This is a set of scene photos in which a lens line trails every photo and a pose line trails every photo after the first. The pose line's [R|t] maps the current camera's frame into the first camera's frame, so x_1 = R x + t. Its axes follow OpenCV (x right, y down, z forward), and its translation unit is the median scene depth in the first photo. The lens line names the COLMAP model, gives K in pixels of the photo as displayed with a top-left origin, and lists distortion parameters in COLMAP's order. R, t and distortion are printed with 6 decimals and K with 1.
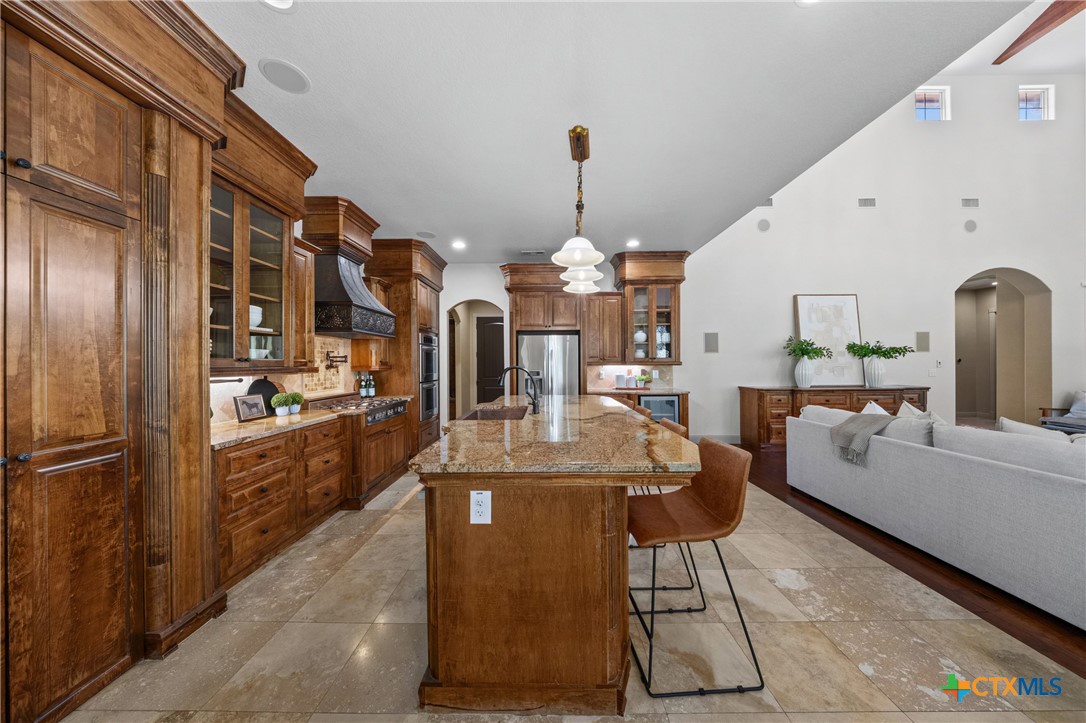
lens RADIAL K [[337.6, 0, 542.5], [0, 337.6, 361.6], [0, 0, 1]] dist [-0.002500, 0.000079]
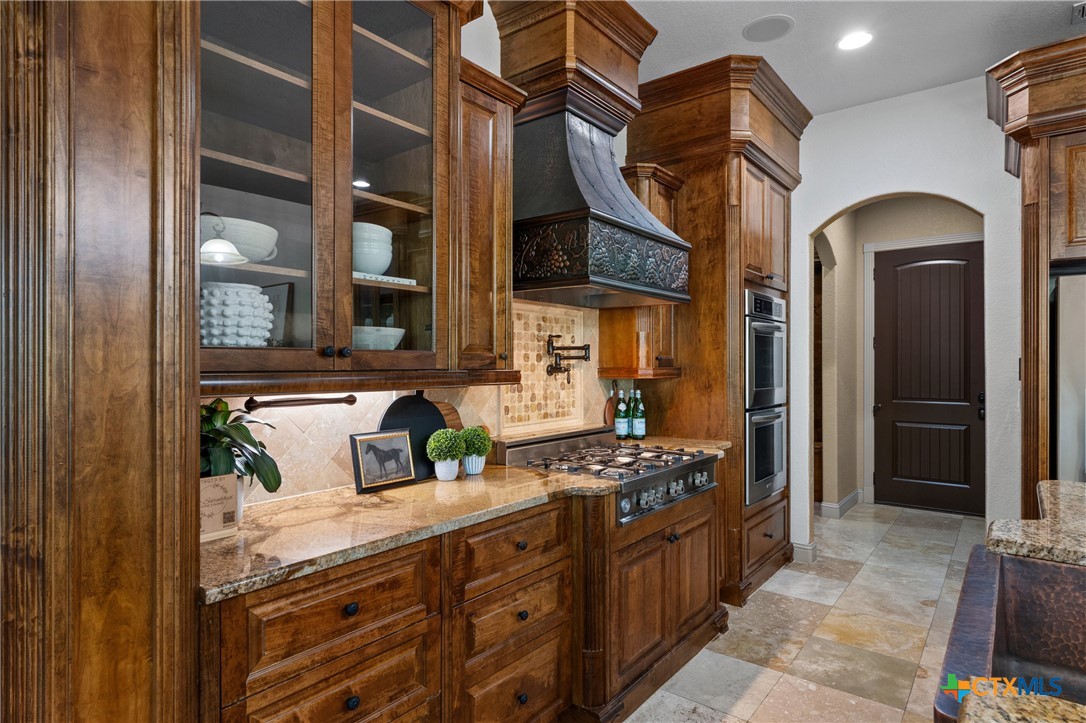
lens RADIAL K [[596.7, 0, 540.9], [0, 596.7, 361.9], [0, 0, 1]] dist [0.005520, -0.003324]
pose [[0.792553, 0.005551, -0.609777, -0.182141], [-0.003407, 0.999983, 0.004674, 0.001761], [0.609793, -0.001627, 0.792559, 0.419038]]
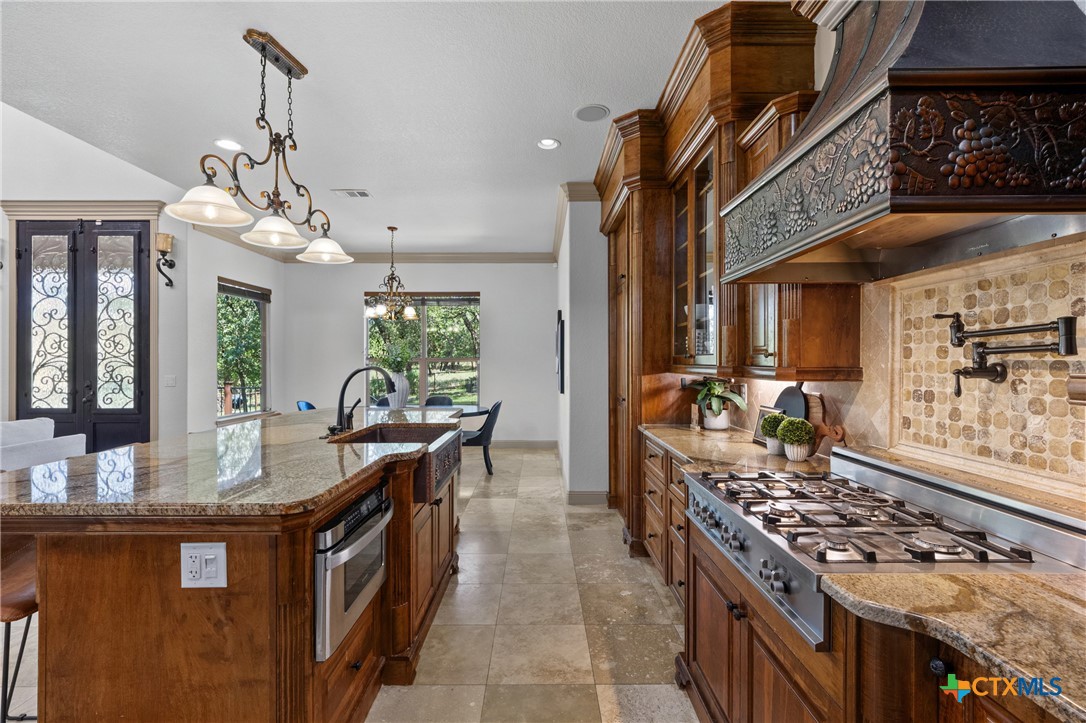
lens RADIAL K [[503.9, 0, 535.4], [0, 503.9, 361.6], [0, 0, 1]] dist [0.004513, 0.001144]
pose [[-0.999977, 0.006614, 0.001524, -0.348047], [0.006607, 0.999966, -0.004874, 0.008967], [-0.001556, -0.004864, -0.999987, 1.680020]]
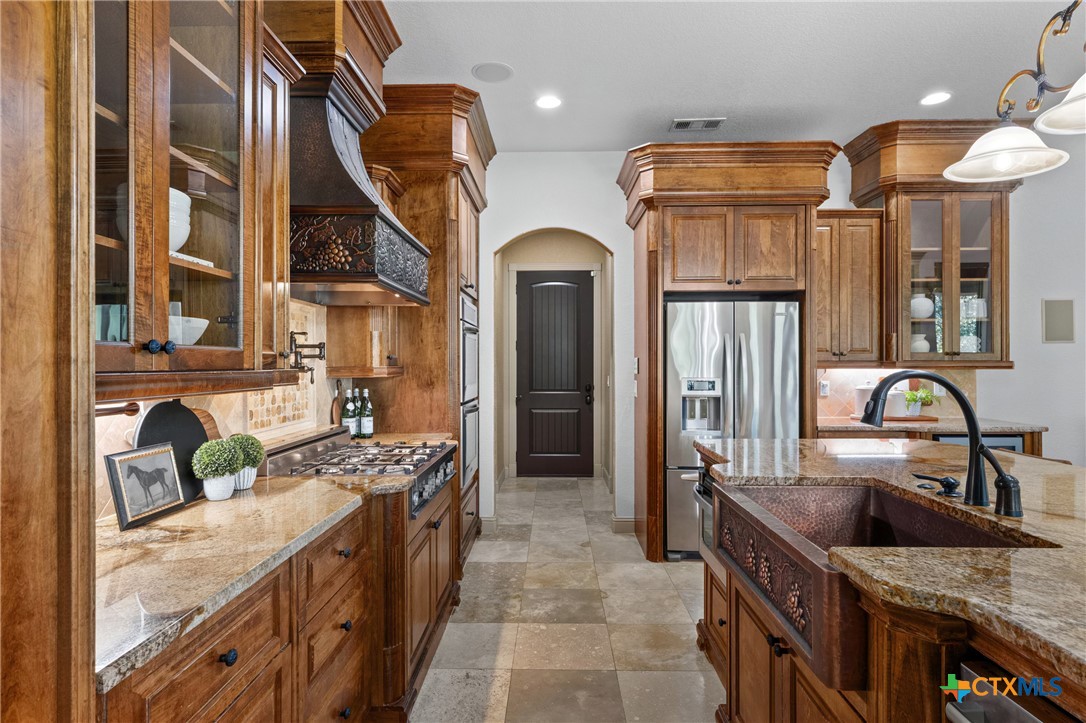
lens RADIAL K [[578.9, 0, 544.3], [0, 578.9, 361.4], [0, 0, 1]] dist [0.002568, -0.001696]
pose [[0.999940, 0.004405, -0.010010, -0.370998], [-0.004388, 0.999989, 0.001768, 0.003887], [0.010017, -0.001724, 0.999948, 0.328624]]
